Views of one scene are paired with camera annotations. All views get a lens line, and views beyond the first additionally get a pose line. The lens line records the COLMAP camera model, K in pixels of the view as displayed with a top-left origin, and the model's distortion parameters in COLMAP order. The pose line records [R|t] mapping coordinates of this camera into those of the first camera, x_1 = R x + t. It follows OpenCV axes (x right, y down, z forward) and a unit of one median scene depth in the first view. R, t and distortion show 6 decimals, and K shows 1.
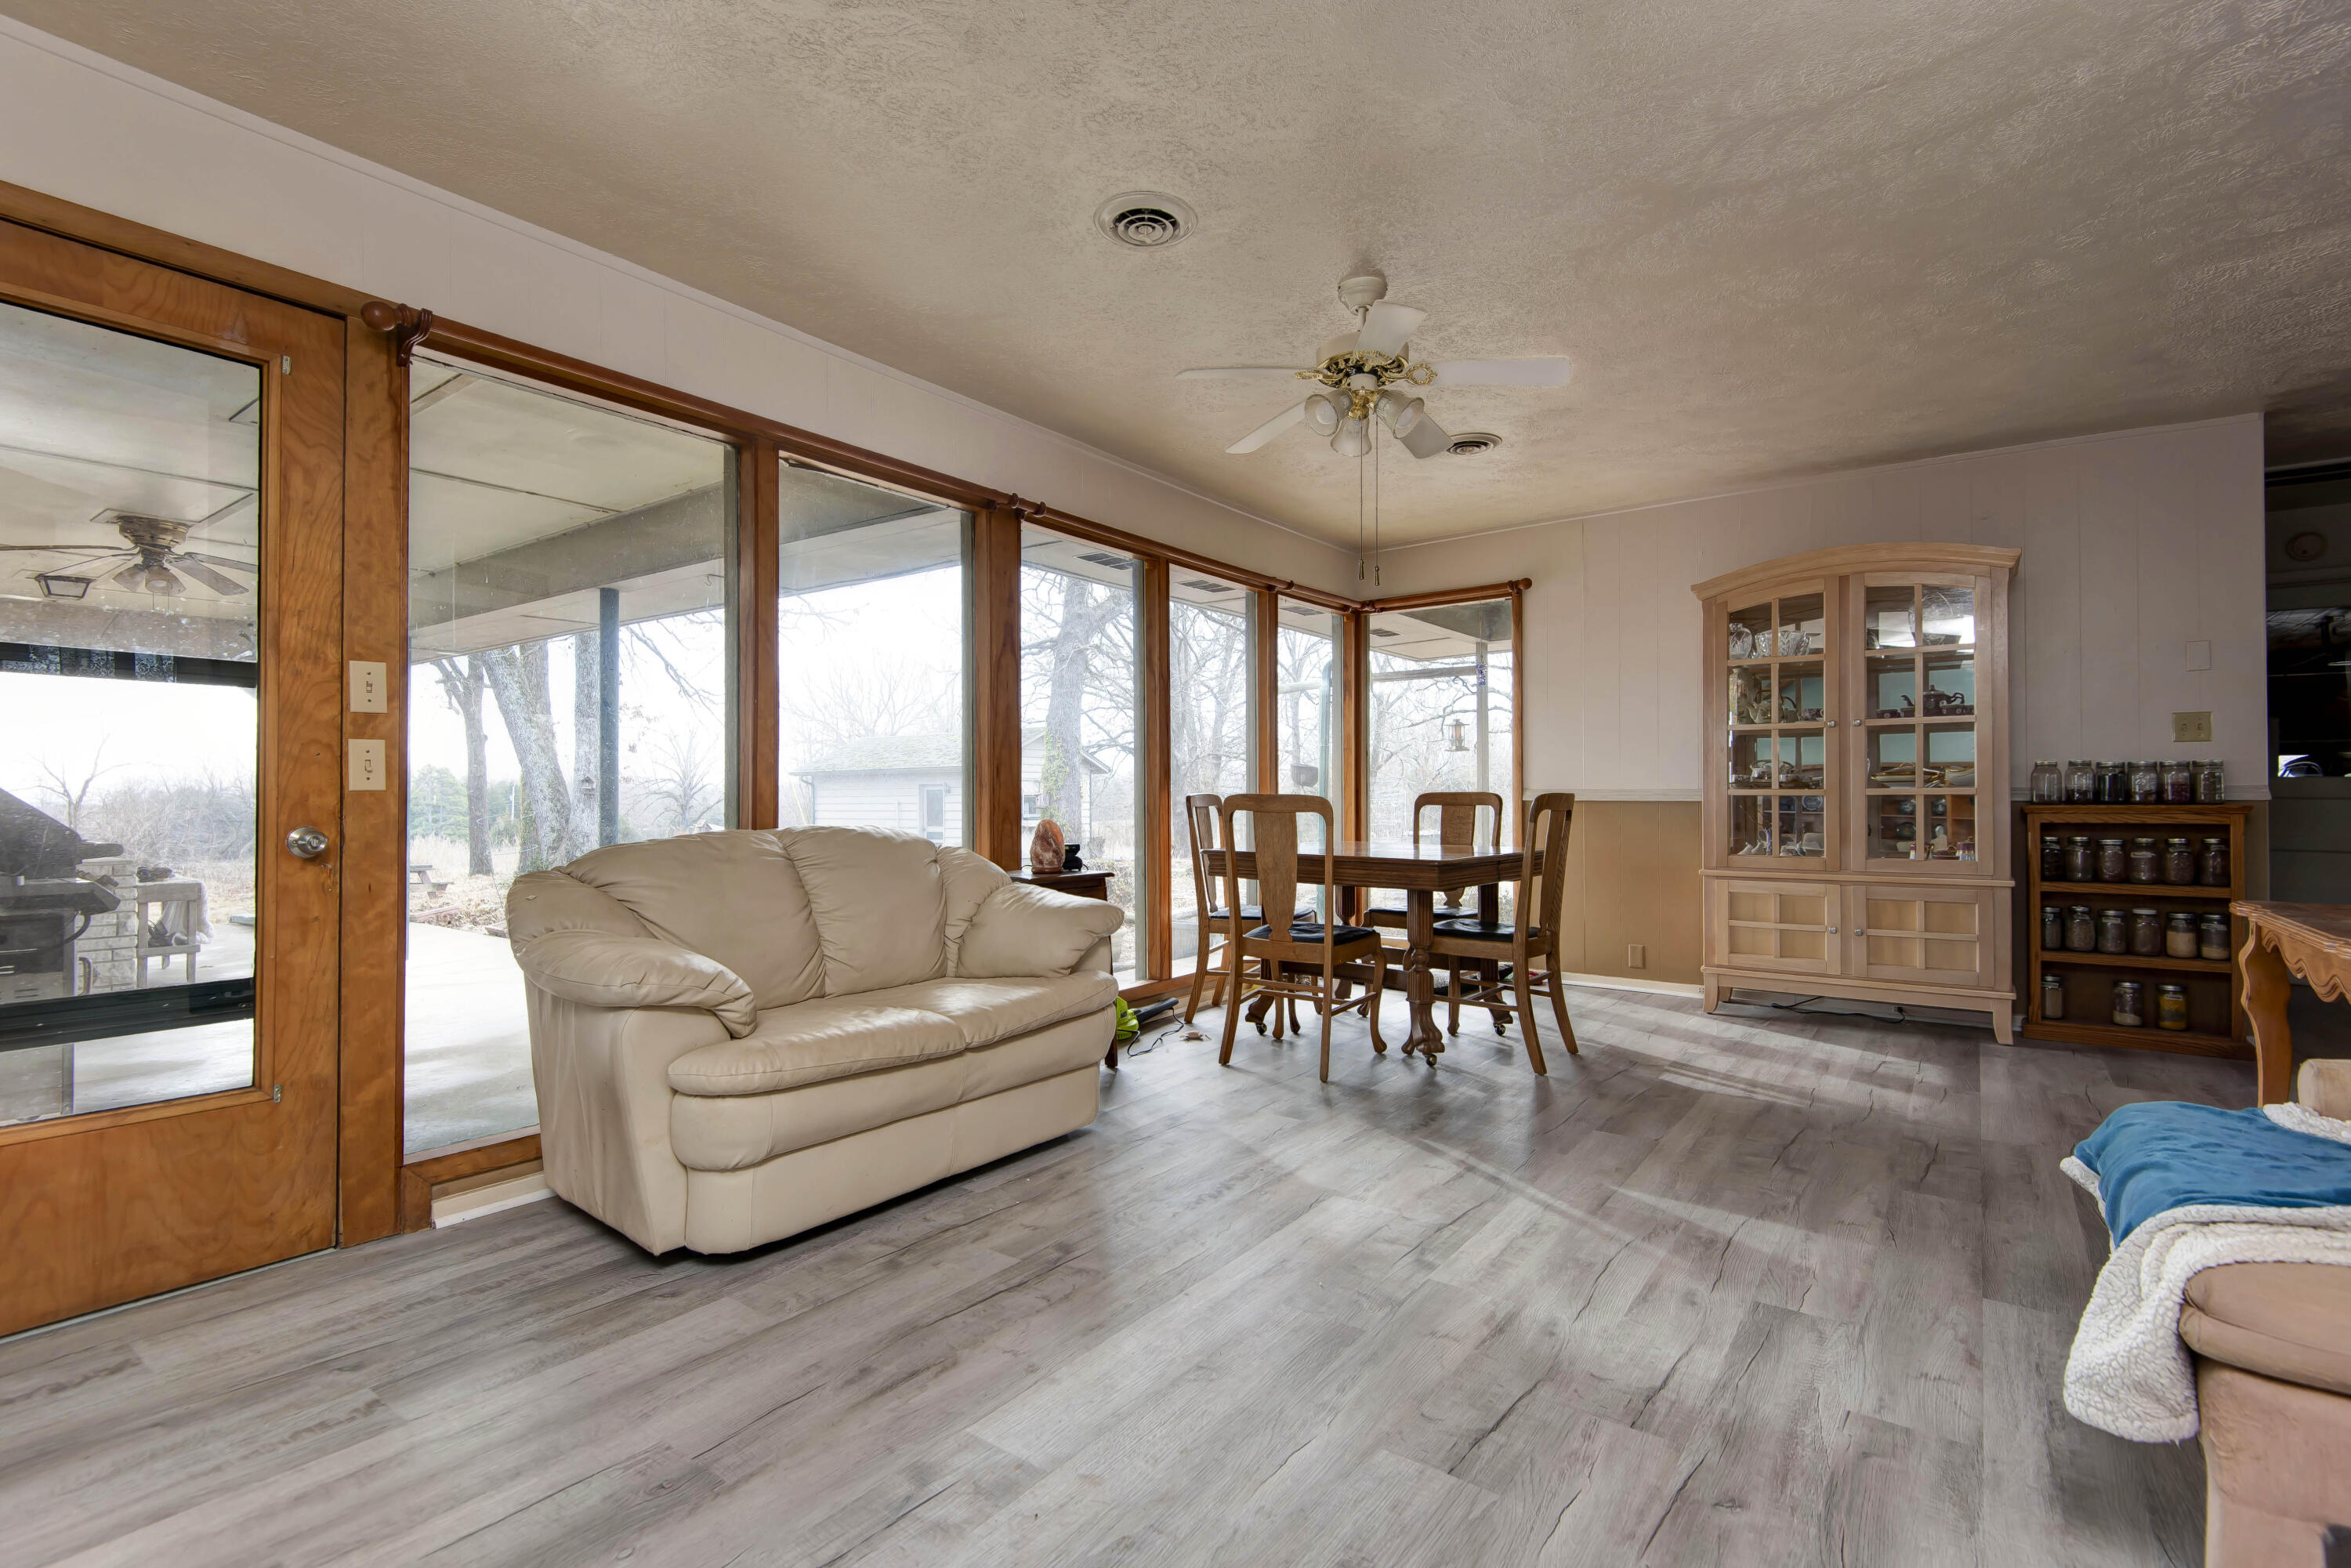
lens RADIAL K [[1062.4, 0, 1156.8], [0, 1062.4, 788.2], [0, 0, 1]] dist [0.019187, 0.000089]
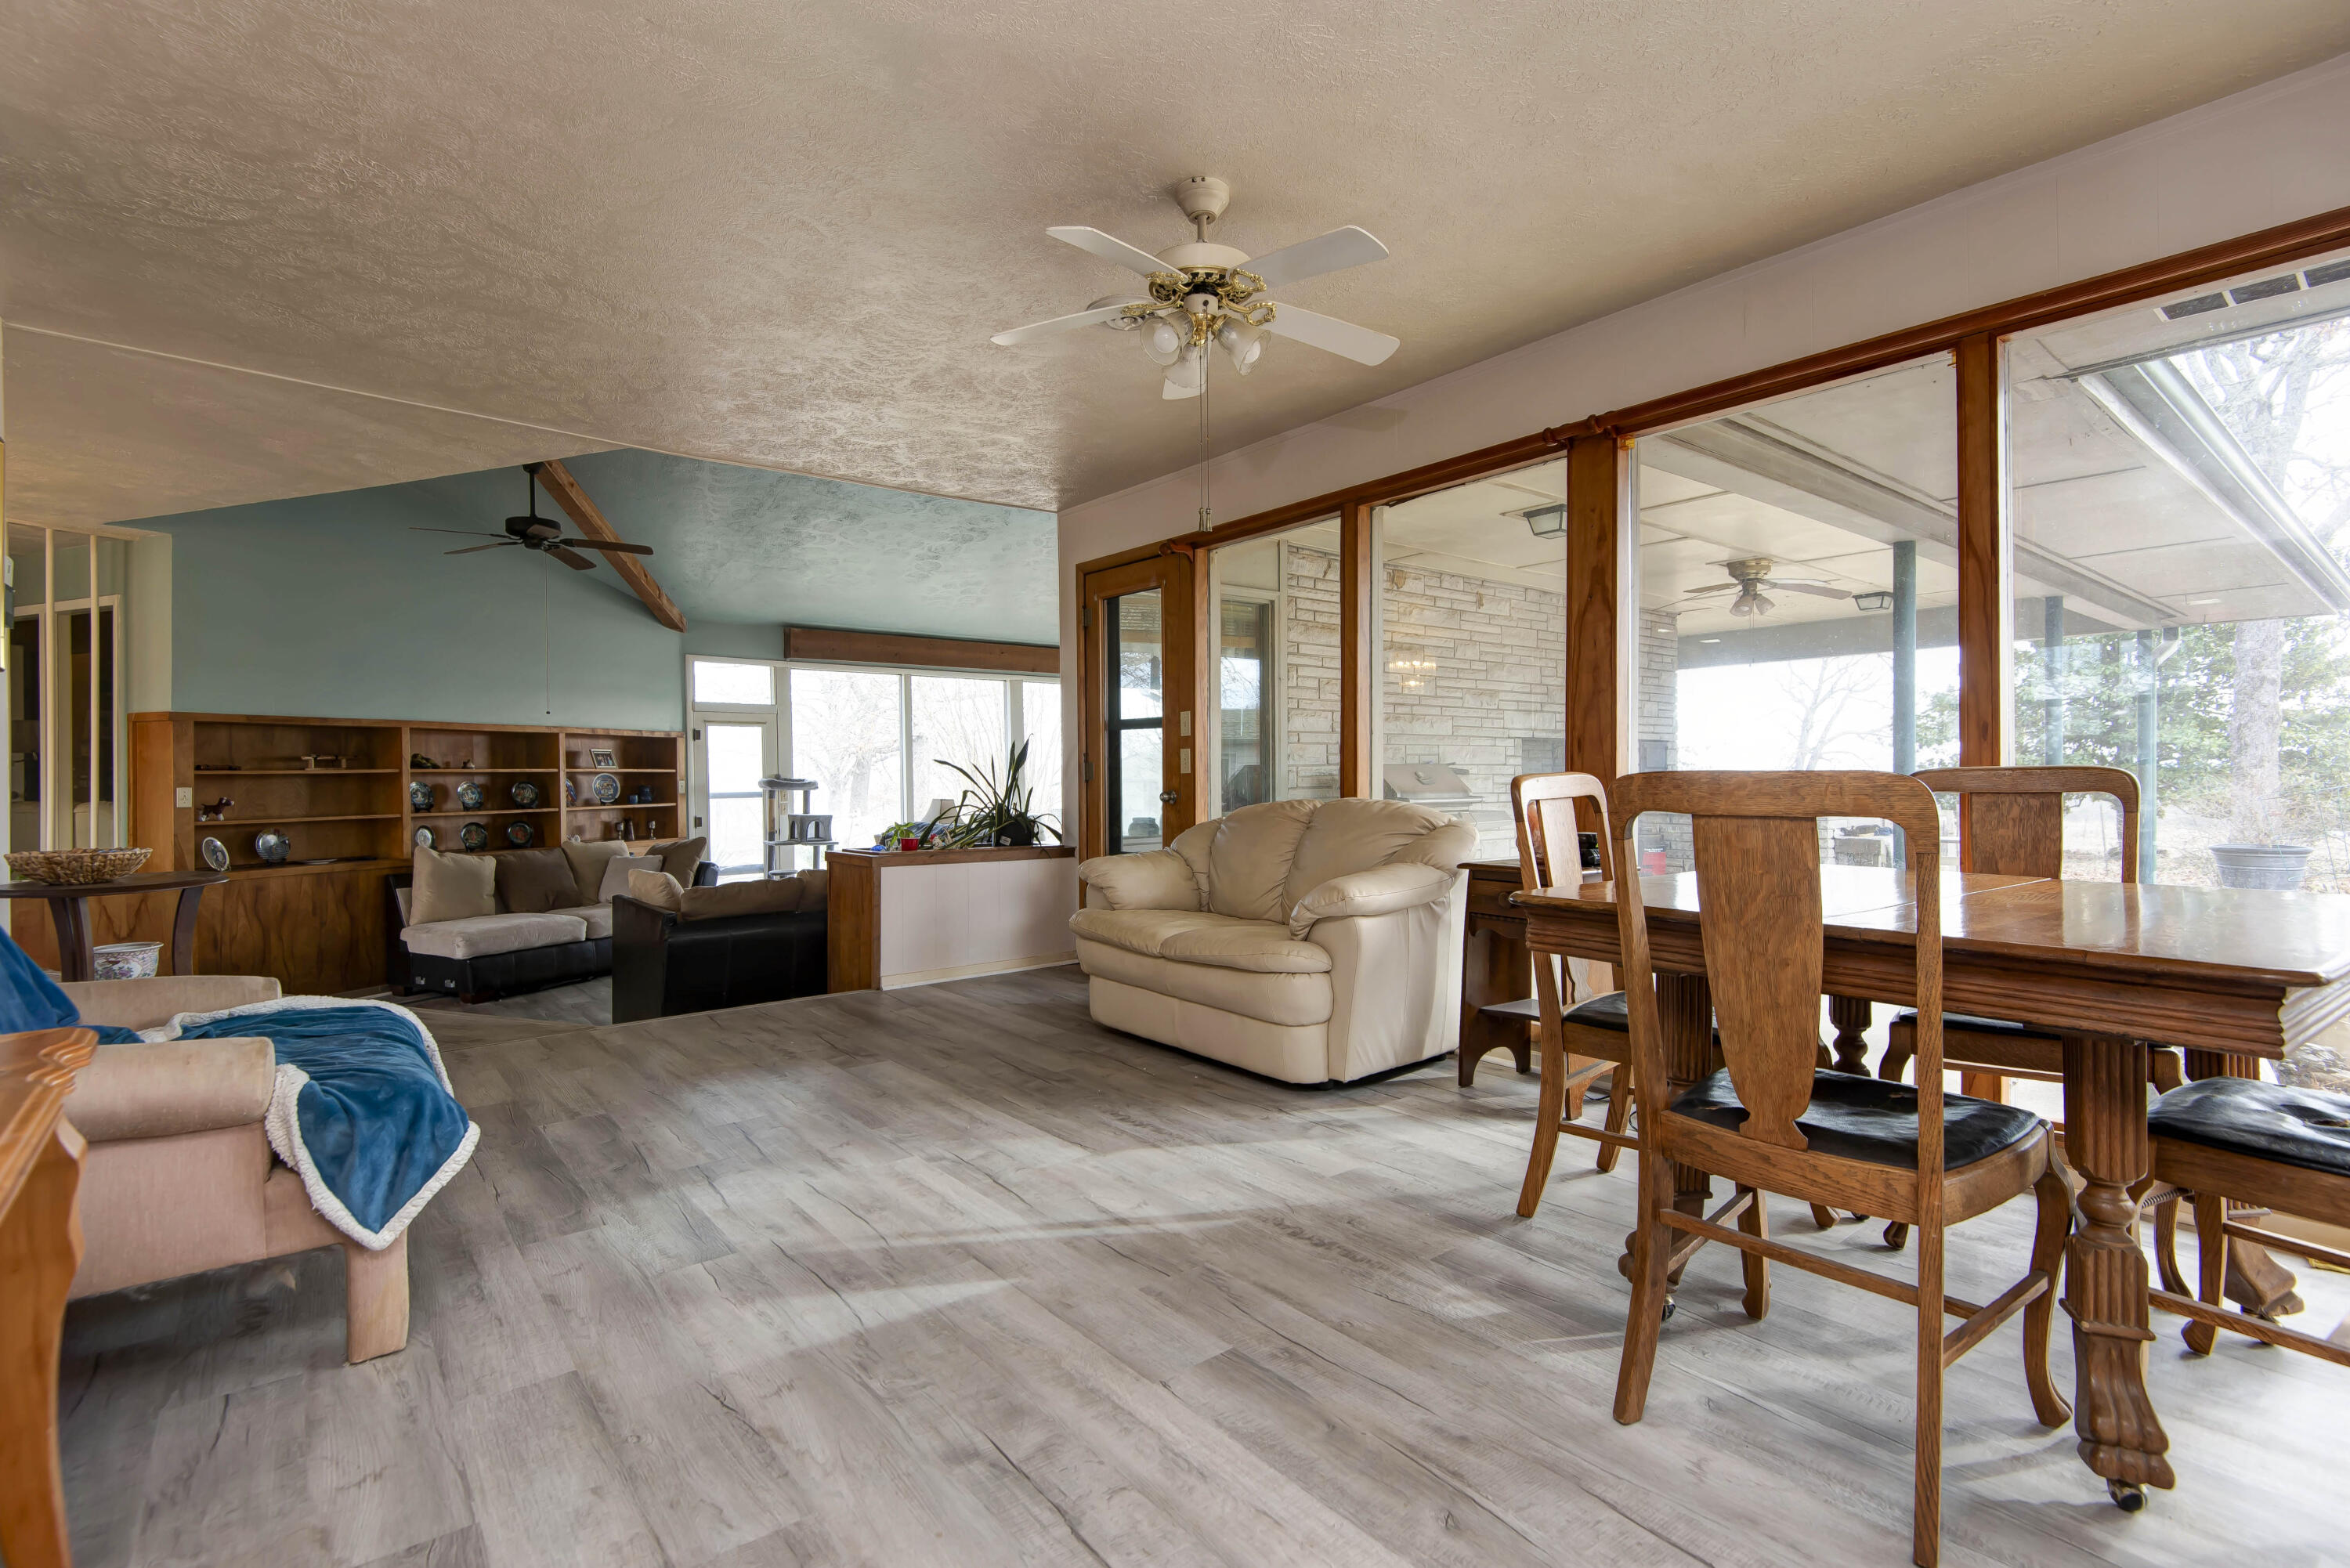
lens RADIAL K [[1074.6, 0, 1159.8], [0, 1074.6, 776.5], [0, 0, 1]] dist [0.020154, -0.000522]
pose [[-0.236938, 0.001510, -0.971524, 1.268832], [0.011285, 0.999936, -0.001198, 0.009812], [0.971459, -0.011248, -0.236940, 1.409485]]
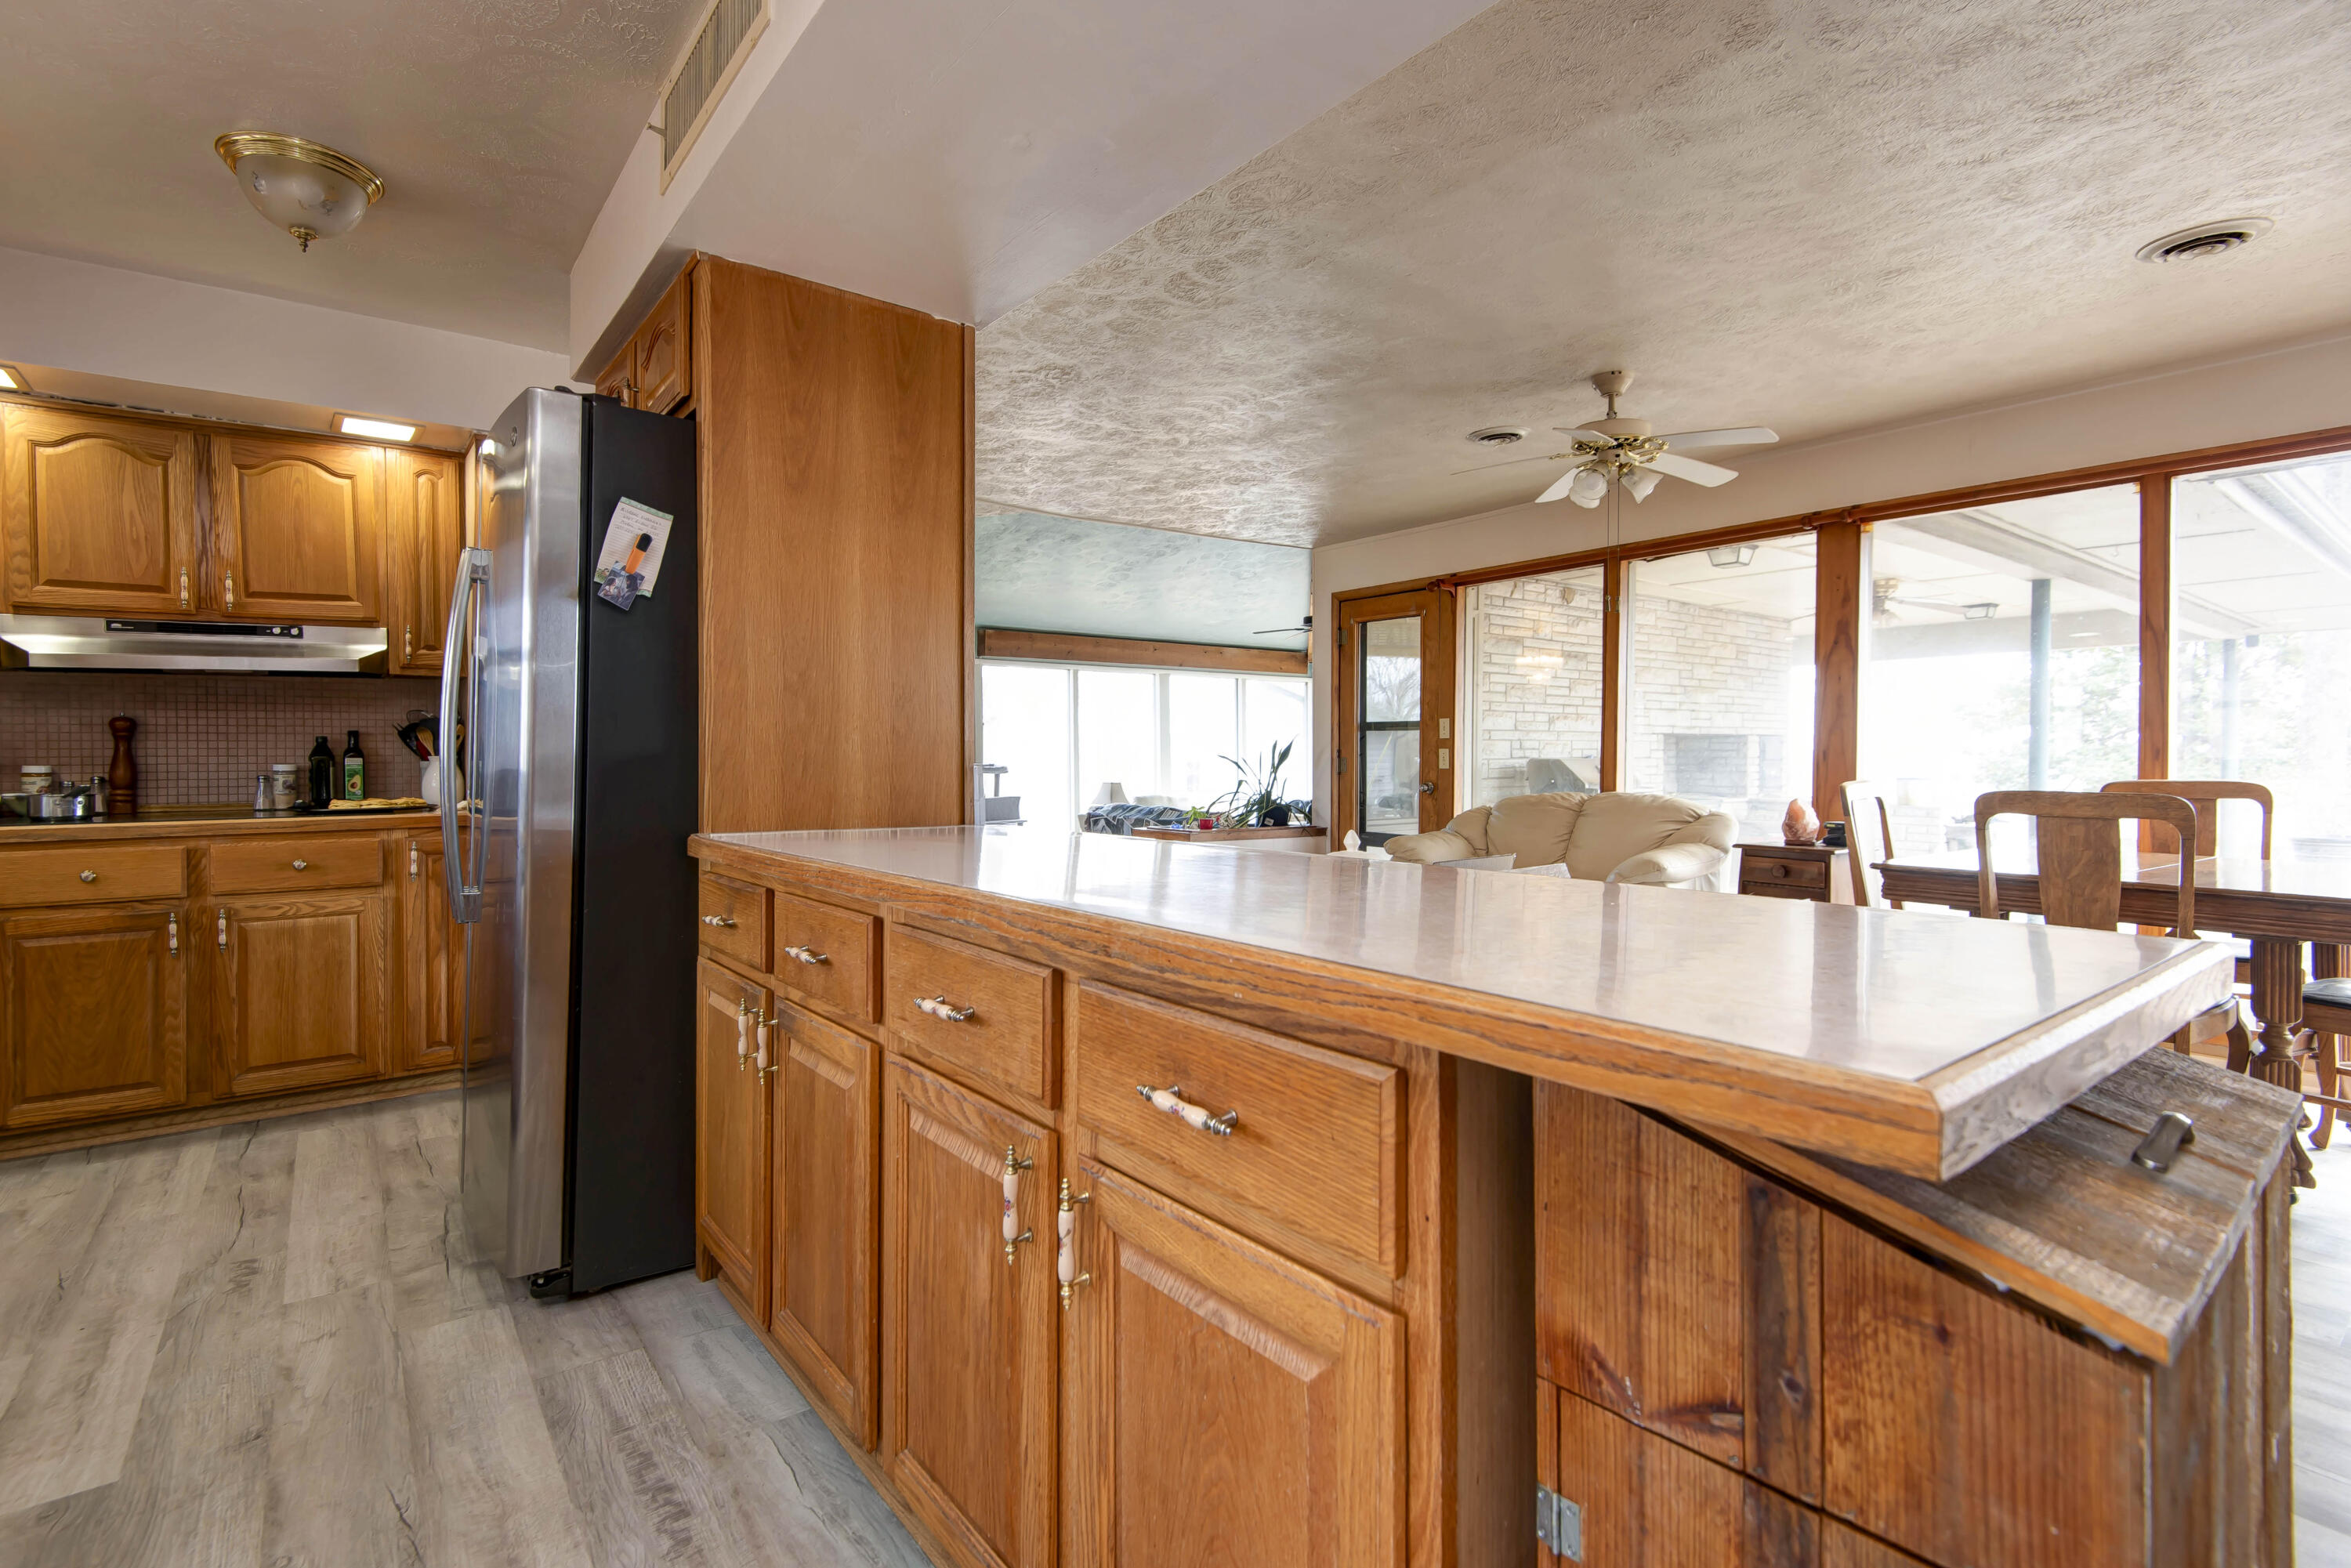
lens RADIAL K [[1089.8, 0, 1135.4], [0, 1089.8, 759.3], [0, 0, 1]] dist [0.000286, 0.000266]
pose [[-0.274906, 0.003297, -0.961466, 1.904763], [0.004246, 0.999989, 0.002215, -0.029197], [0.961462, -0.003473, -0.274917, 0.981926]]
